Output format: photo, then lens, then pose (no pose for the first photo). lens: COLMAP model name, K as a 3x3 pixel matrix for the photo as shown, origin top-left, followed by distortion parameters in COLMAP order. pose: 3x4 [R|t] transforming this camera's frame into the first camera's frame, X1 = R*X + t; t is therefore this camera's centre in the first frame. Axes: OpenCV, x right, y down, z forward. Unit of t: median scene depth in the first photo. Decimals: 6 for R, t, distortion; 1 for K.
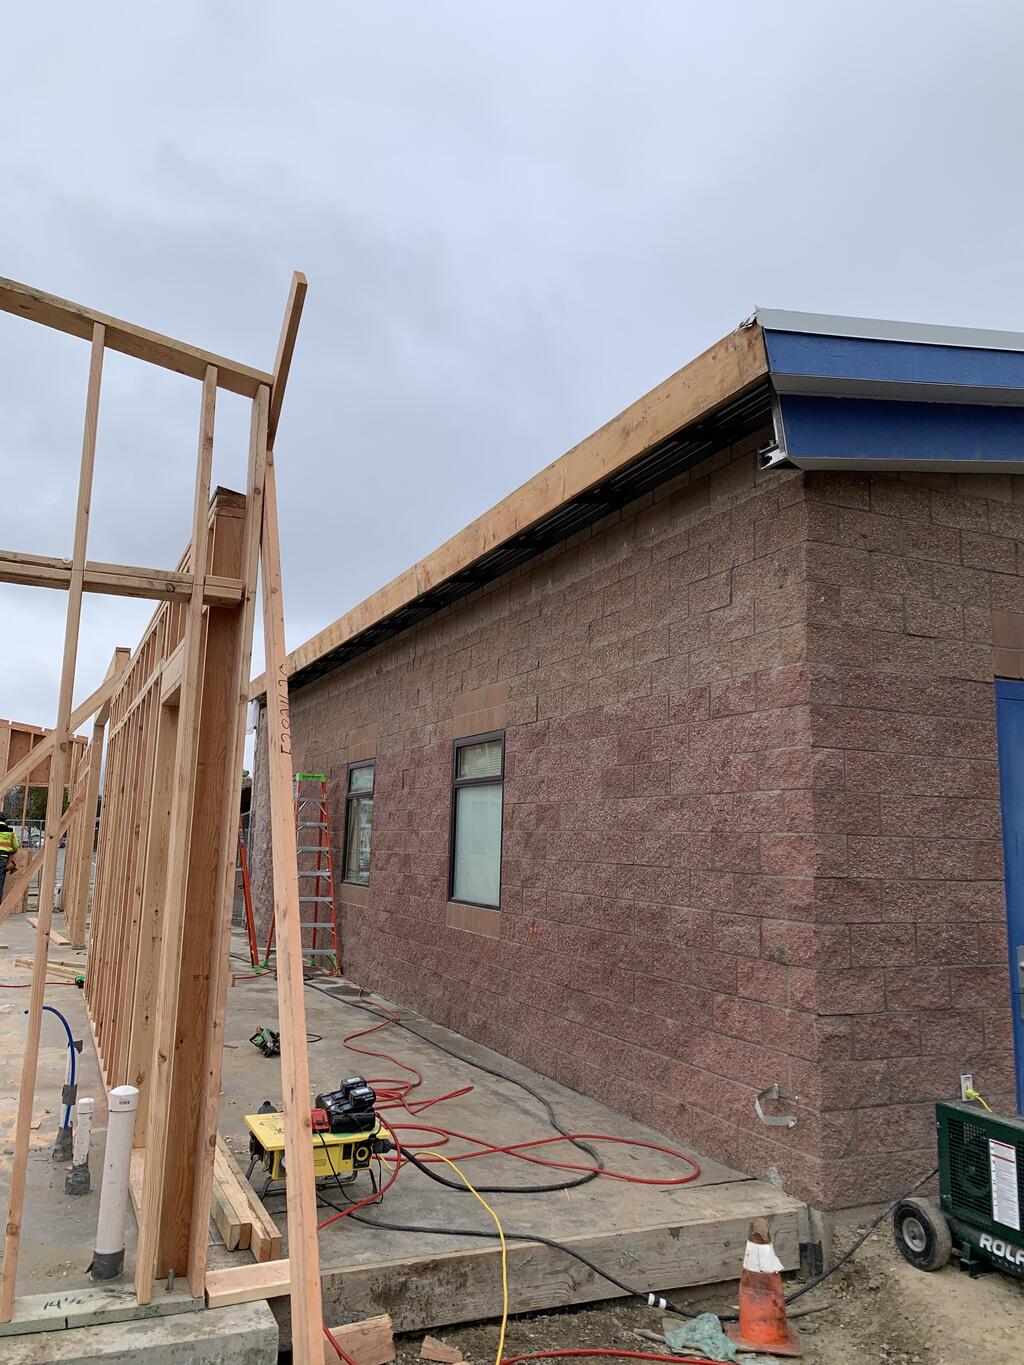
lens RADIAL K [[1046.7, 0, 509.8], [0, 1046.7, 668.5], [0, 0, 1]] dist [0.034881, -0.038262]
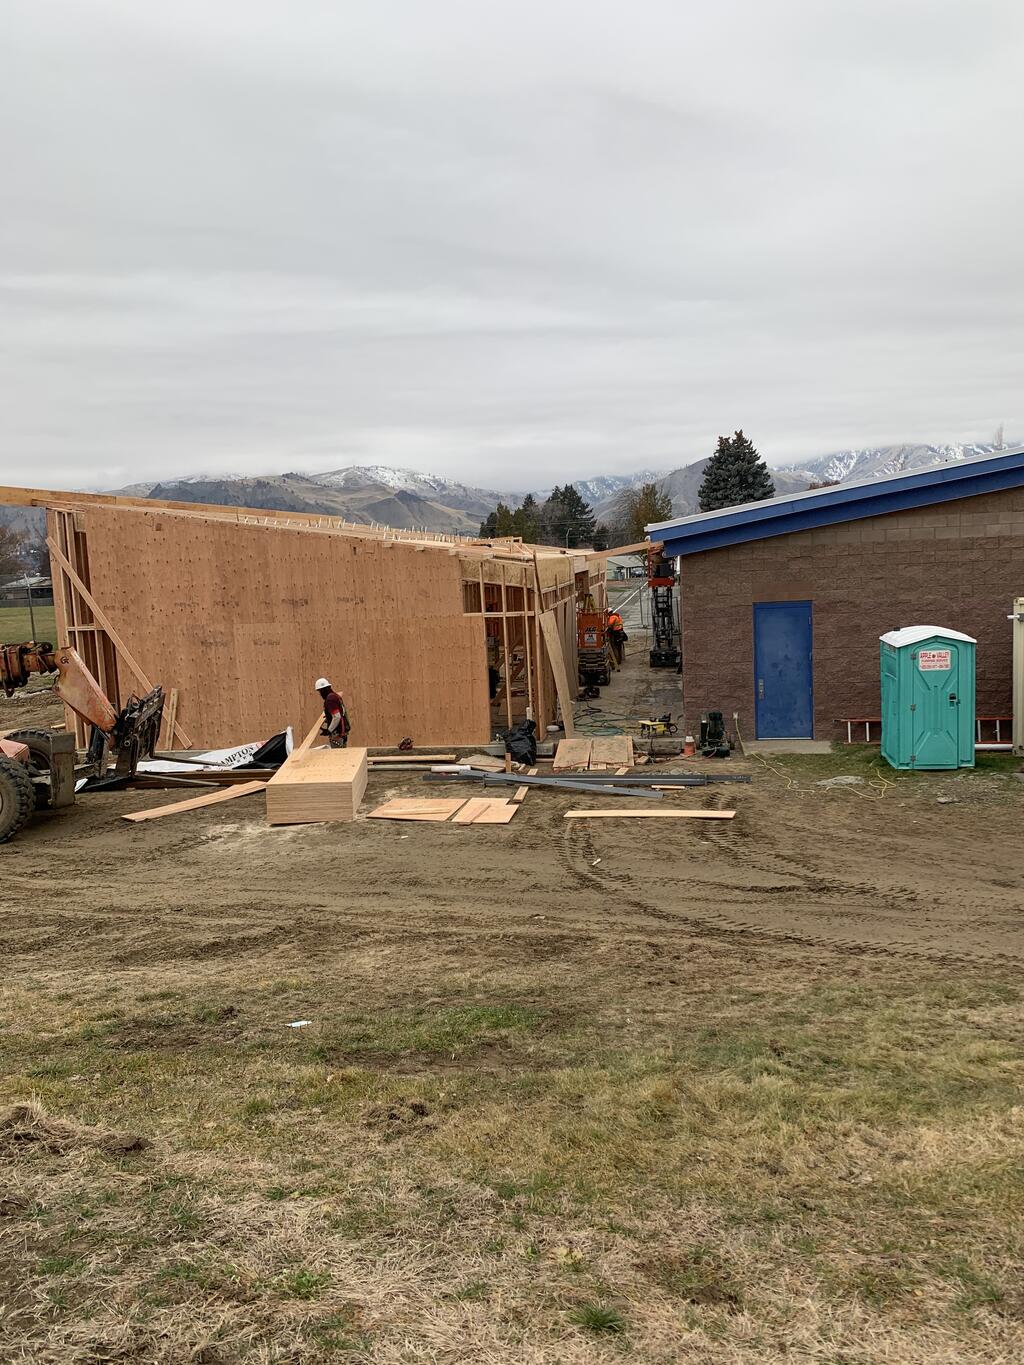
lens RADIAL K [[1046.7, 0, 511.1], [0, 1046.7, 692.3], [0, 0, 1]] dist [0.034881, -0.038262]
pose [[0.843807, 0.005128, -0.536622, 1.359664], [0.153663, 0.955776, 0.250760, -0.573648], [0.514176, -0.294052, 0.805702, -1.850165]]
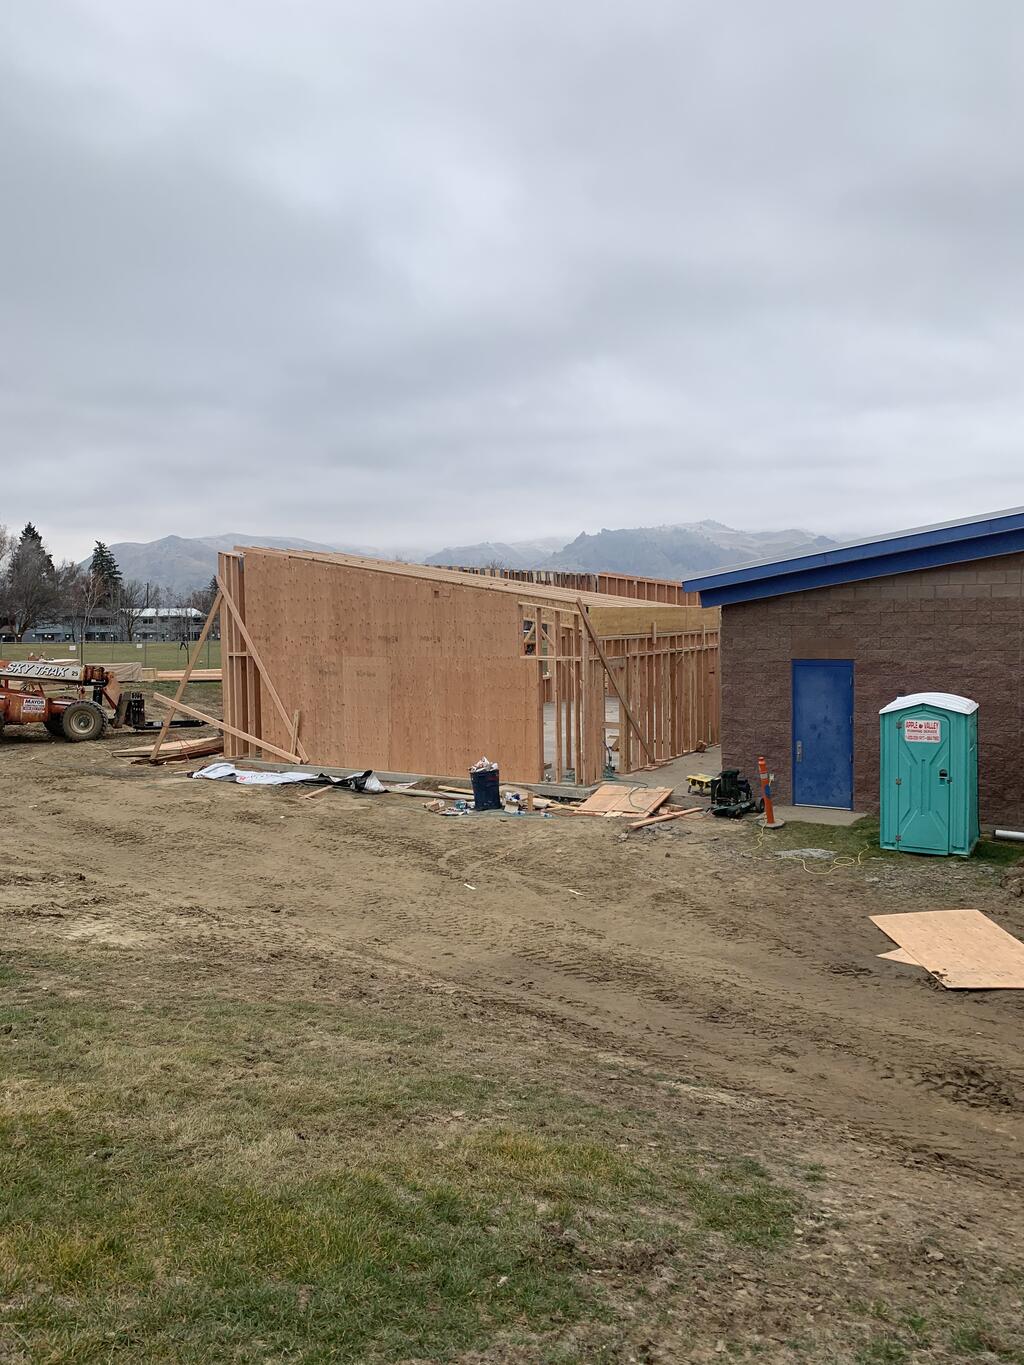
lens RADIAL K [[1046.7, 0, 502.8], [0, 1046.7, 684.1], [0, 0, 1]] dist [0.034881, -0.038262]
pose [[0.572479, 0.020657, -0.819659, 2.167621], [0.163468, 0.976738, 0.138787, -0.424459], [0.803459, -0.213440, 0.555785, -1.257505]]
